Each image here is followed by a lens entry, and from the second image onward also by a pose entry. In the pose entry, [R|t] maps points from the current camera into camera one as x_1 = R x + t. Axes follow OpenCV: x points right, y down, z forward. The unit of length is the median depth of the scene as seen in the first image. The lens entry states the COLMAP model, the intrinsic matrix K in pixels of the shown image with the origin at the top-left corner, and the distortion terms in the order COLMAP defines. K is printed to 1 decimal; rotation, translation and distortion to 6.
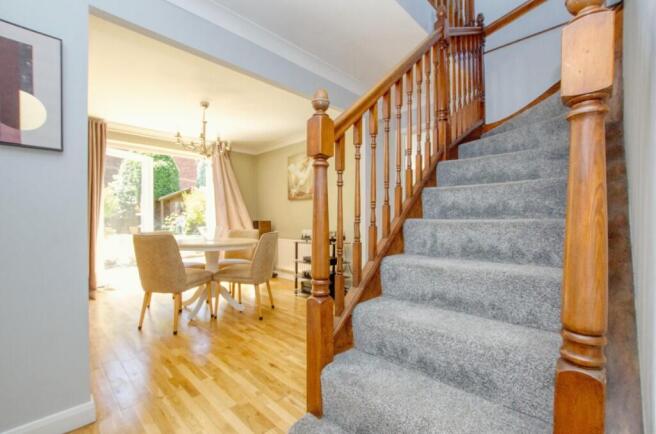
lens RADIAL K [[288.4, 0, 329.8], [0, 288.4, 223.4], [0, 0, 1]] dist [-0.033324, 0.009376]
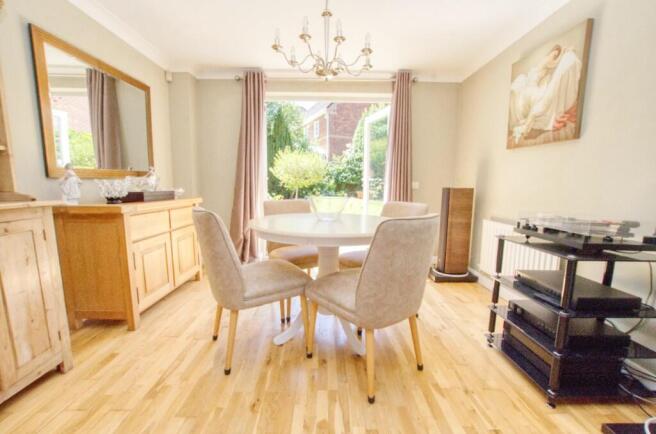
lens RADIAL K [[288.4, 0, 329.8], [0, 288.4, 223.4], [0, 0, 1]] dist [-0.033324, 0.009376]
pose [[0.711737, 0.099330, -0.695388, 0.002493], [-0.016279, 0.992018, 0.125040, -0.005632], [0.702258, -0.077676, 0.707673, 0.405325]]
